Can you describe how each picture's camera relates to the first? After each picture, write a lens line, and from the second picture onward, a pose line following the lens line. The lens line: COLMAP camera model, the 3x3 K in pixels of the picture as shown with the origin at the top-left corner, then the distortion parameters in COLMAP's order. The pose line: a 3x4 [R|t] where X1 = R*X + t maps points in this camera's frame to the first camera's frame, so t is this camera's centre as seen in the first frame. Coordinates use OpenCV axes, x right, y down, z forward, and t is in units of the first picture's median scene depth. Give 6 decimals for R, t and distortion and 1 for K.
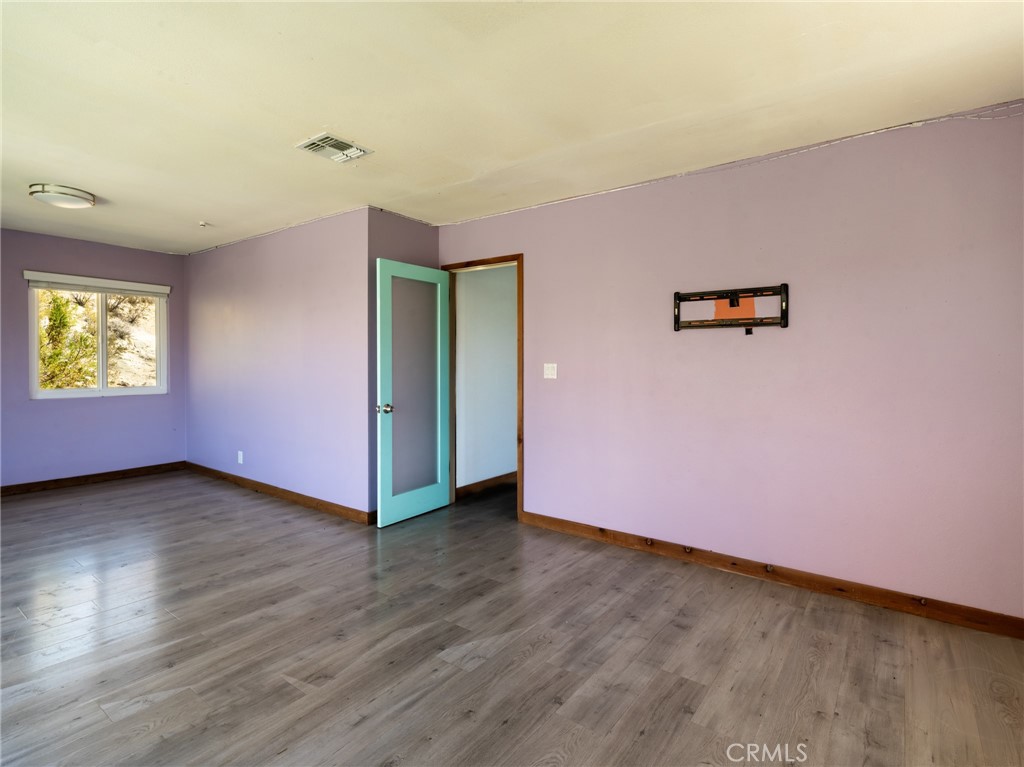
lens RADIAL K [[519.2, 0, 504.7], [0, 519.2, 367.2], [0, 0, 1]] dist [0.001799, -0.002082]
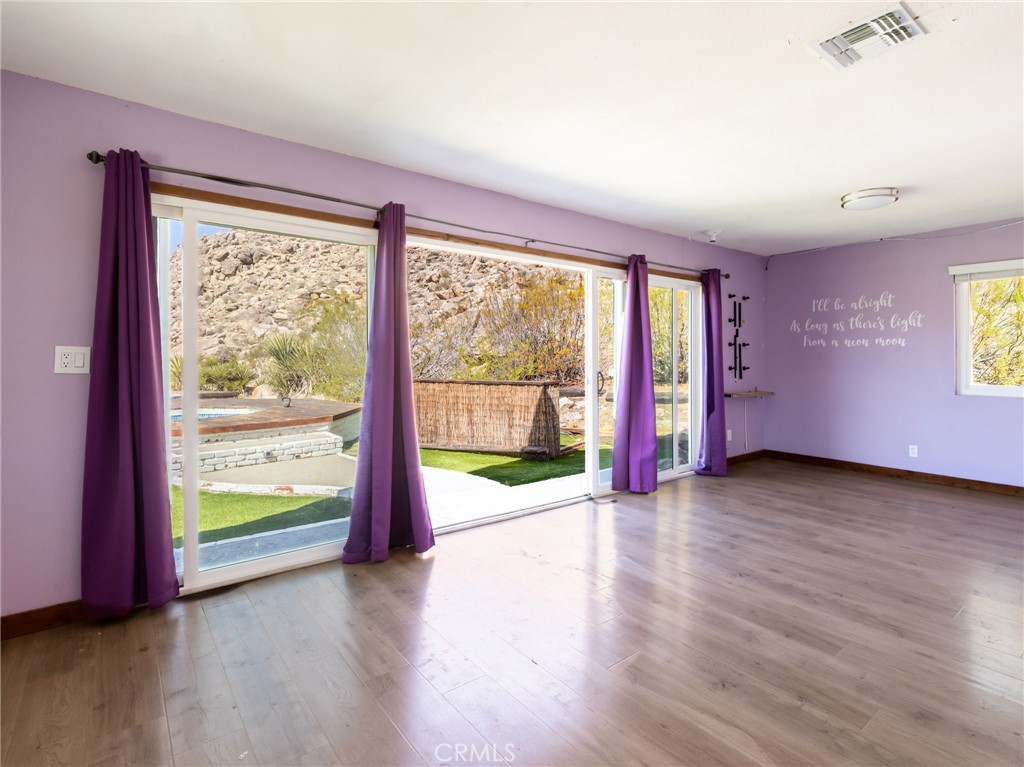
lens RADIAL K [[514.2, 0, 510.1], [0, 514.2, 347.2], [0, 0, 1]] dist [0.000463, -0.000582]
pose [[-0.262541, -0.026714, -0.964551, 0.499602], [-0.010314, 0.999637, -0.024878, 0.010438], [0.964866, 0.003416, -0.262721, 0.792417]]
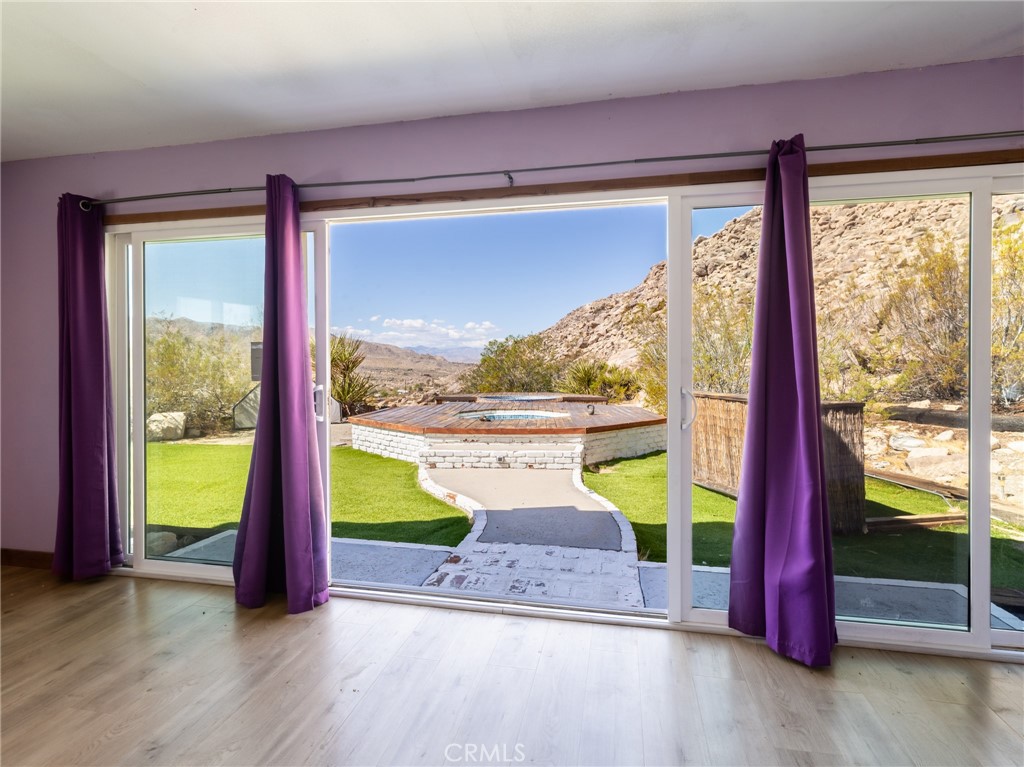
lens RADIAL K [[507.2, 0, 514.8], [0, 507.2, 364.6], [0, 0, 1]] dist [-0.000981, -0.000965]
pose [[-0.900893, -0.004708, -0.434017, -0.570650], [-0.006638, 0.999974, 0.002932, 0.001230], [0.433991, 0.005522, -0.900900, 1.286096]]
